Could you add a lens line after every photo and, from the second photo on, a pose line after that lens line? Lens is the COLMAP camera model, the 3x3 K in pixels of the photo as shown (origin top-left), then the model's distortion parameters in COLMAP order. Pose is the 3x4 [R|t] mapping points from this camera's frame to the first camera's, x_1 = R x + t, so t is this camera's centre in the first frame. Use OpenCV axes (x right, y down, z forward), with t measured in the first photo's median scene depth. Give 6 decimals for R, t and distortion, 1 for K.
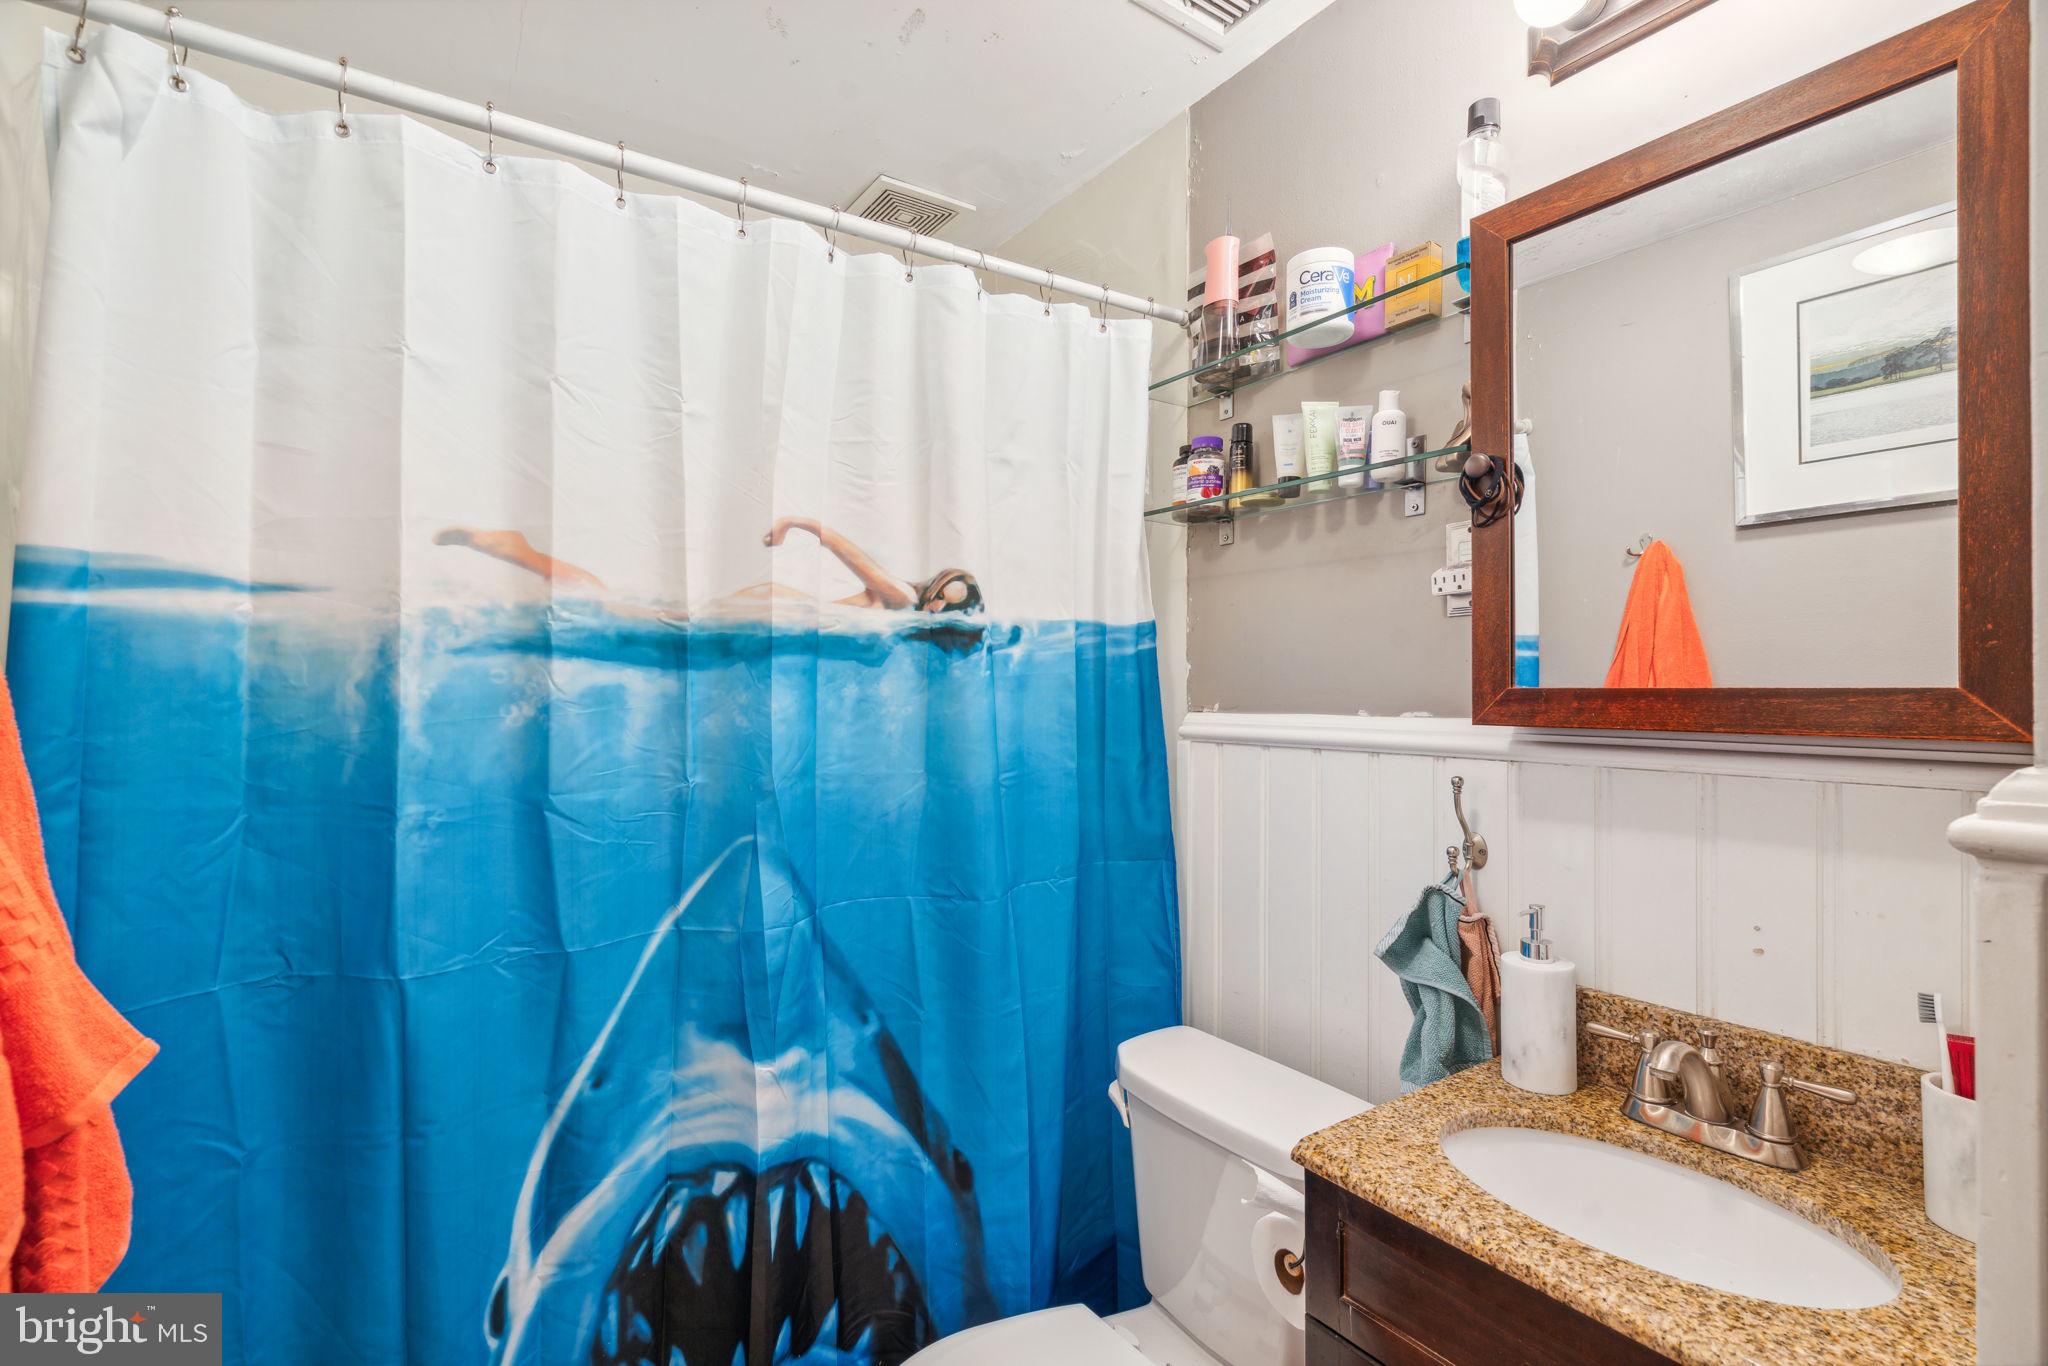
lens RADIAL K [[935.3, 0, 1025.3], [0, 935.3, 689.1], [0, 0, 1]] dist [0.000632, 0.000669]
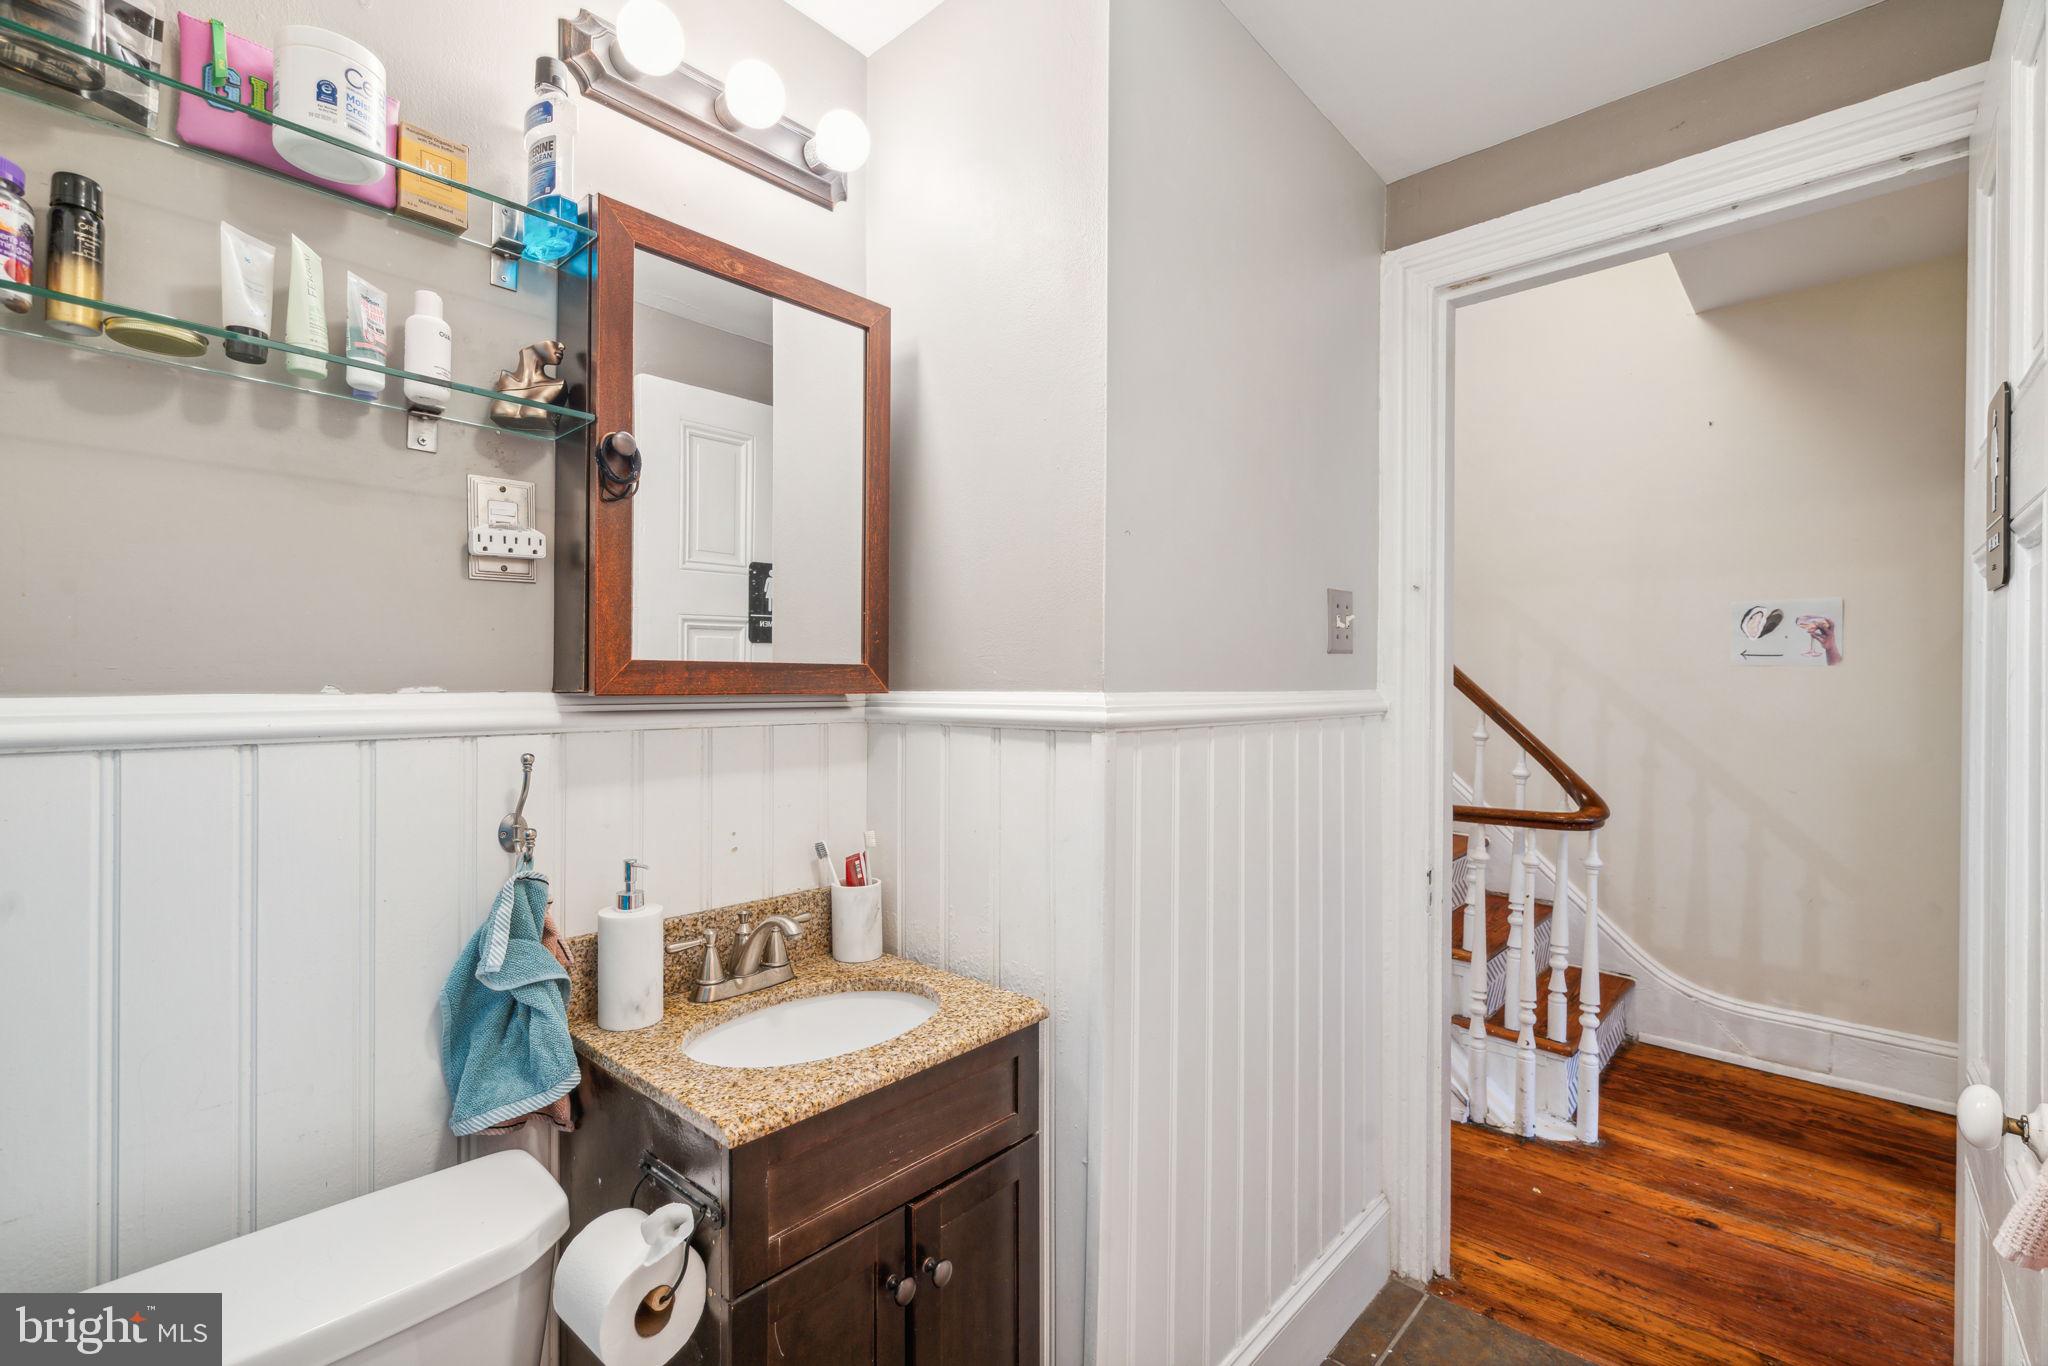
lens RADIAL K [[935.3, 0, 1023.7], [0, 935.3, 676.2], [0, 0, 1]] dist [0.000632, 0.000669]
pose [[-0.245062, 0.007757, 0.969476, -0.492270], [-0.002019, 0.999962, -0.008512, 0.020195], [-0.969505, -0.004043, -0.245037, 0.650151]]
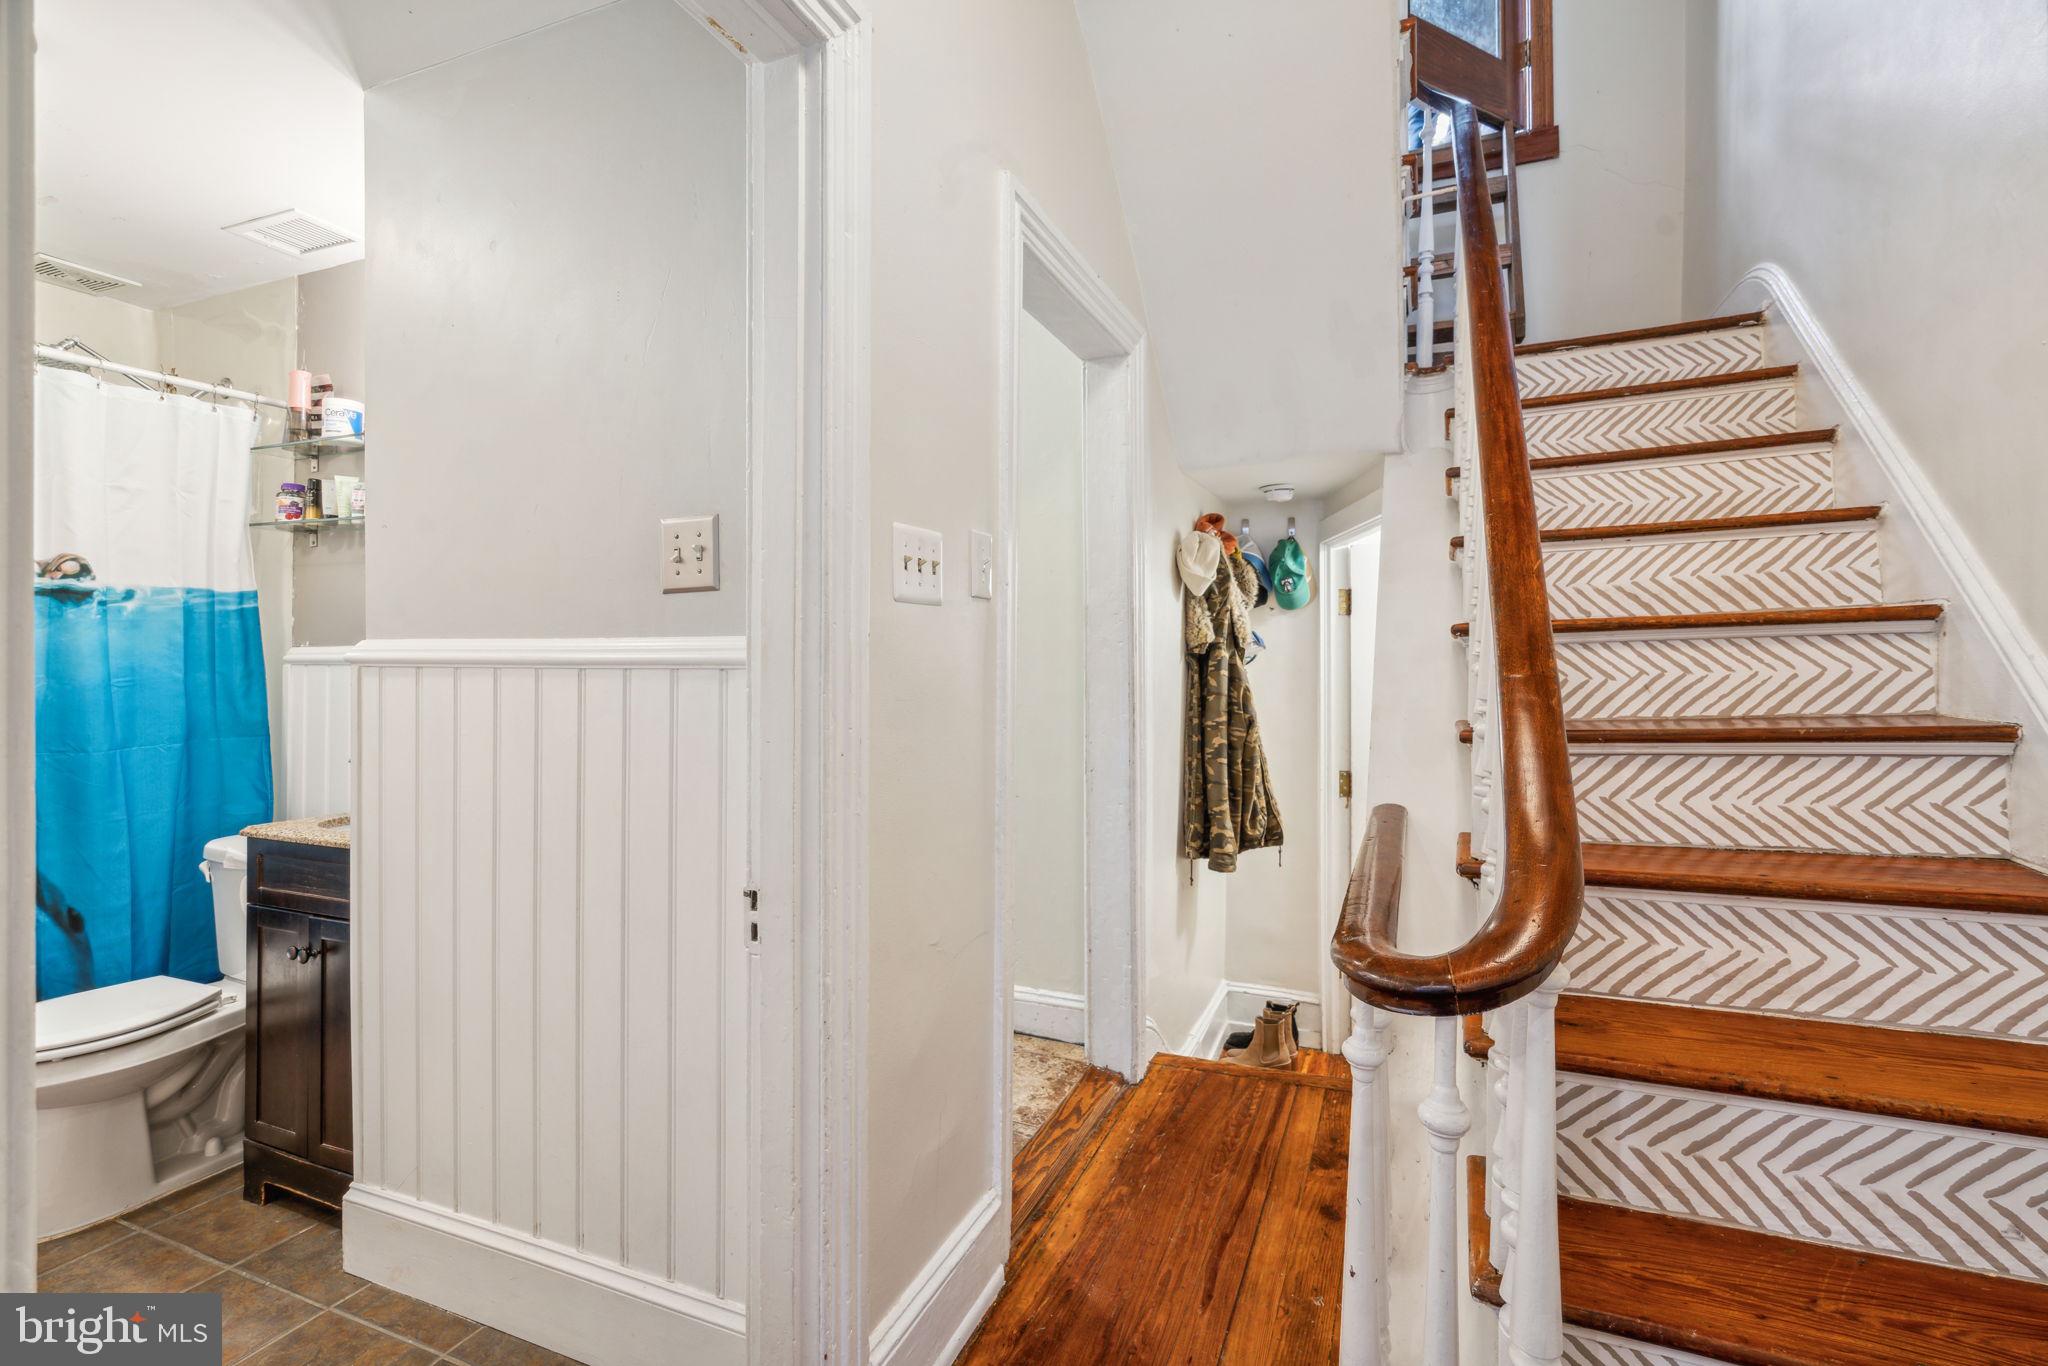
lens RADIAL K [[935.3, 0, 1003.3], [0, 935.3, 657.6], [0, 0, 1]] dist [0.000632, 0.000669]
pose [[0.848210, 0.009473, 0.529575, 0.440902], [-0.007510, 0.999955, -0.005857, 0.052498], [-0.529607, 0.000991, 0.848243, -1.259881]]
